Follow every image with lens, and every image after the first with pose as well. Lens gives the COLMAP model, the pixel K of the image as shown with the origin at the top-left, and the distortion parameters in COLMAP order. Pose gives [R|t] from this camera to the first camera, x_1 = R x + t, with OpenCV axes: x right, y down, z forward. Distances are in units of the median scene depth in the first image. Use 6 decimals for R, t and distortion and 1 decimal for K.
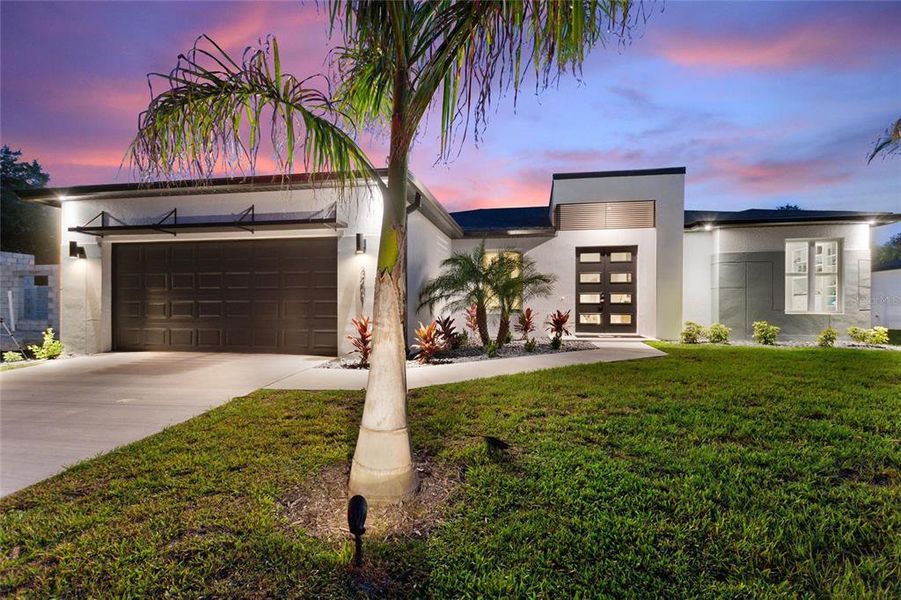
lens RADIAL K [[419.6, 0, 457.2], [0, 419.6, 309.5], [0, 0, 1]] dist [0.019687, 0.000434]
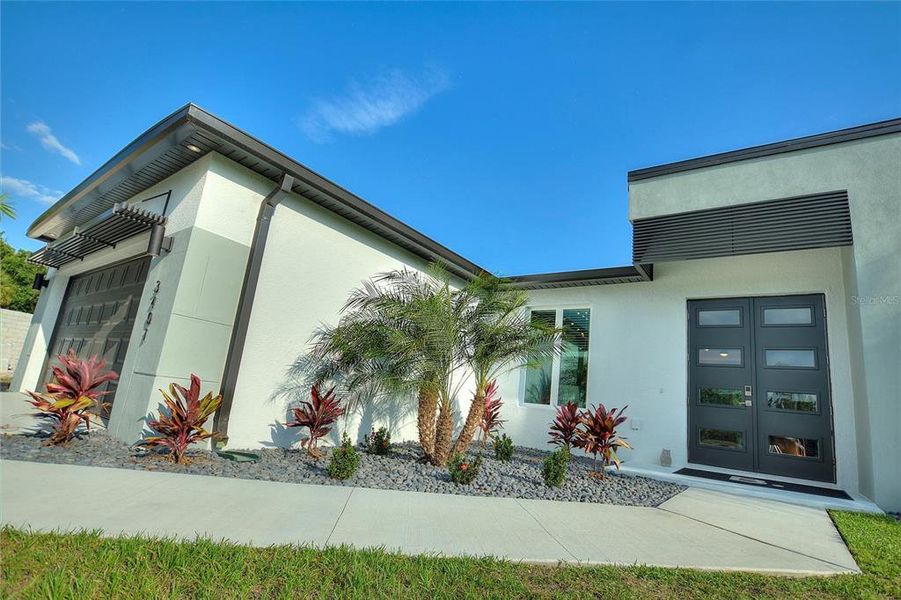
lens RADIAL K [[425.6, 0, 453.8], [0, 425.6, 308.2], [0, 0, 1]] dist [-0.020114, 0.001199]
pose [[0.900165, 0.004952, -0.435520, 0.281988], [-0.107172, 0.971710, -0.210463, 0.013276], [0.422157, 0.236127, 0.875230, 0.449101]]
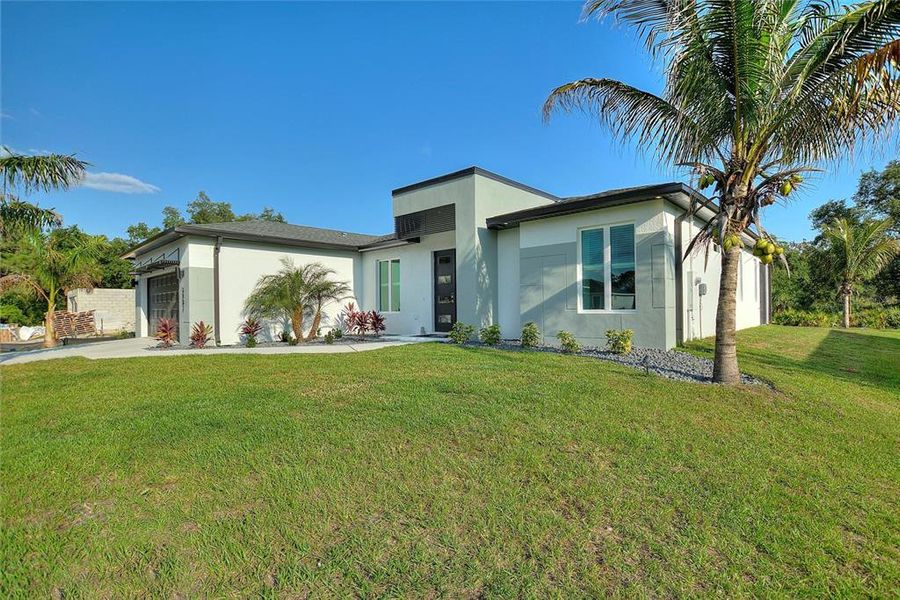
lens RADIAL K [[421.0, 0, 448.4], [0, 421.0, 305.2], [0, 0, 1]] dist [0.009891, 0.000242]
pose [[0.837942, -0.016907, -0.545497, 1.019844], [0.015224, 0.999855, -0.007603, -0.004101], [0.545546, -0.001934, 0.838078, 0.138302]]
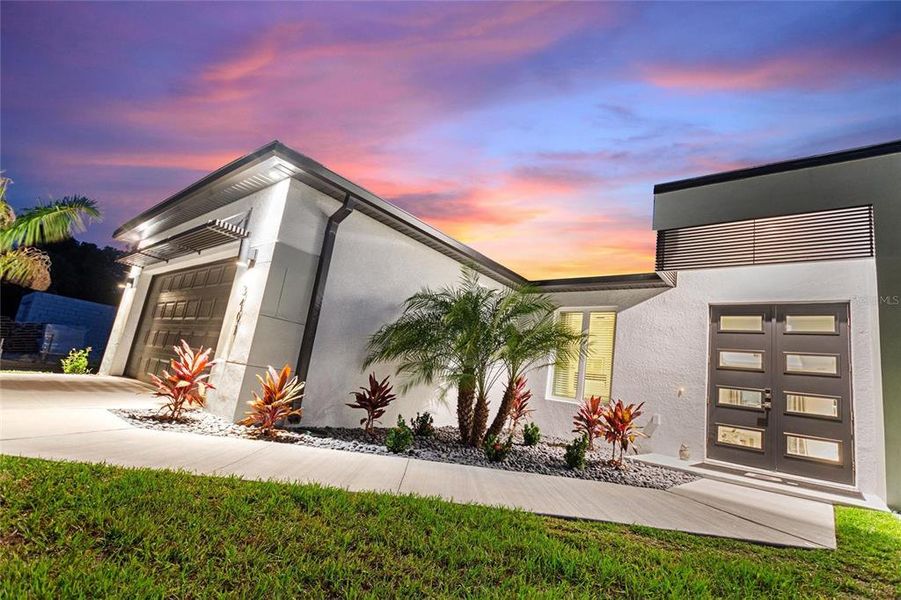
lens RADIAL K [[421.4, 0, 448.9], [0, 421.4, 305.2], [0, 0, 1]] dist [0.009891, 0.000242]
pose [[0.861934, 0.021641, -0.506558, 0.303906], [-0.139708, 0.970549, -0.196257, 0.019371], [0.487392, 0.239931, 0.839572, 0.382934]]
